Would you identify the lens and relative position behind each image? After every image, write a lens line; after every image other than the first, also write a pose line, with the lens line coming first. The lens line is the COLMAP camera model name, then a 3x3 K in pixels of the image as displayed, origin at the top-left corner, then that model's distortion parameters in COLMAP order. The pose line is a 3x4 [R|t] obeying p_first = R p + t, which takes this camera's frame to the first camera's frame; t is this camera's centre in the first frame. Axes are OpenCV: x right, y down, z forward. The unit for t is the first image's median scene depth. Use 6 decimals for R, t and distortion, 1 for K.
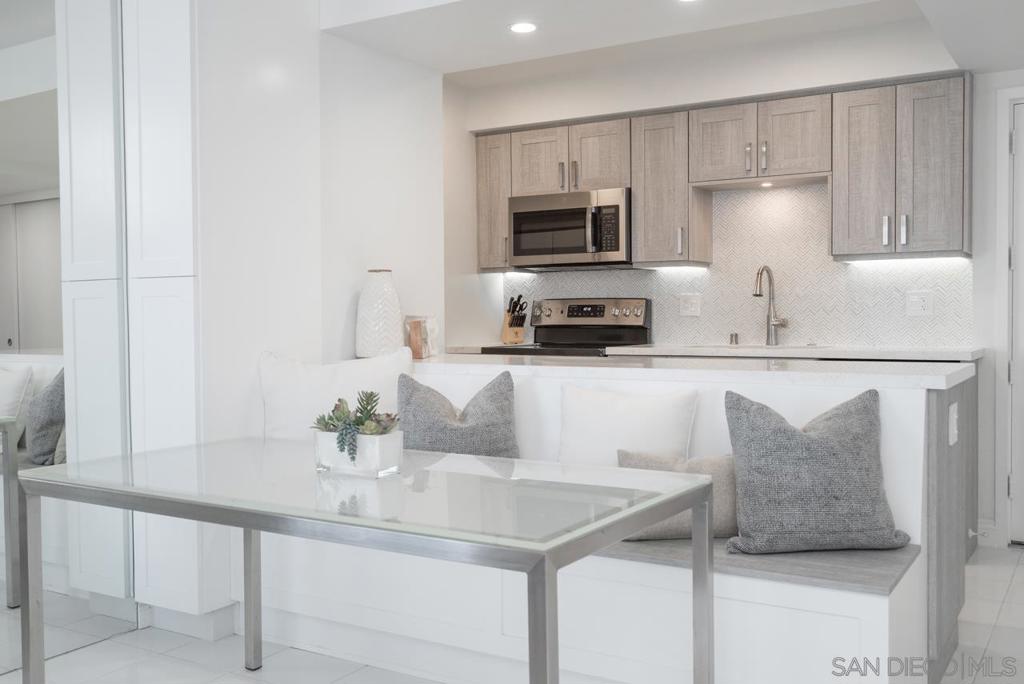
lens RADIAL K [[972.1, 0, 512.3], [0, 972.1, 344.4], [0, 0, 1]] dist [0.013651, 0.000000]
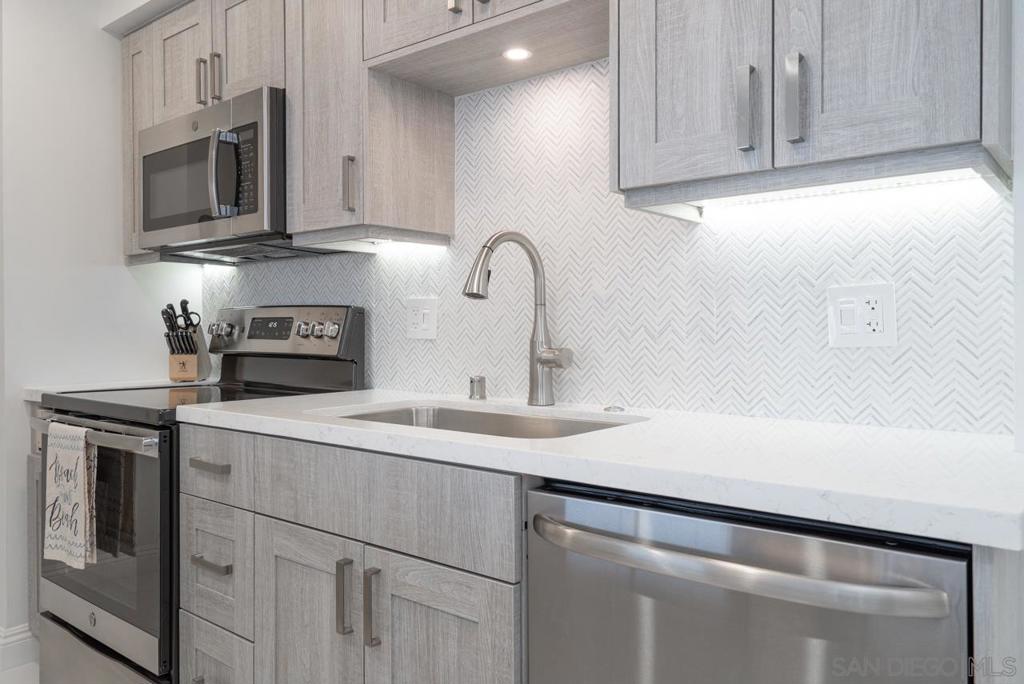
lens RADIAL K [[743.6, 0, 511.1], [0, 743.6, 334.0], [0, 0, 1]] dist [0.002487, 0.001243]
pose [[0.992676, 0.006202, -0.120650, 0.286903], [-0.008679, 0.999762, -0.020020, -0.025100], [0.120497, 0.020920, 0.992493, 0.626175]]
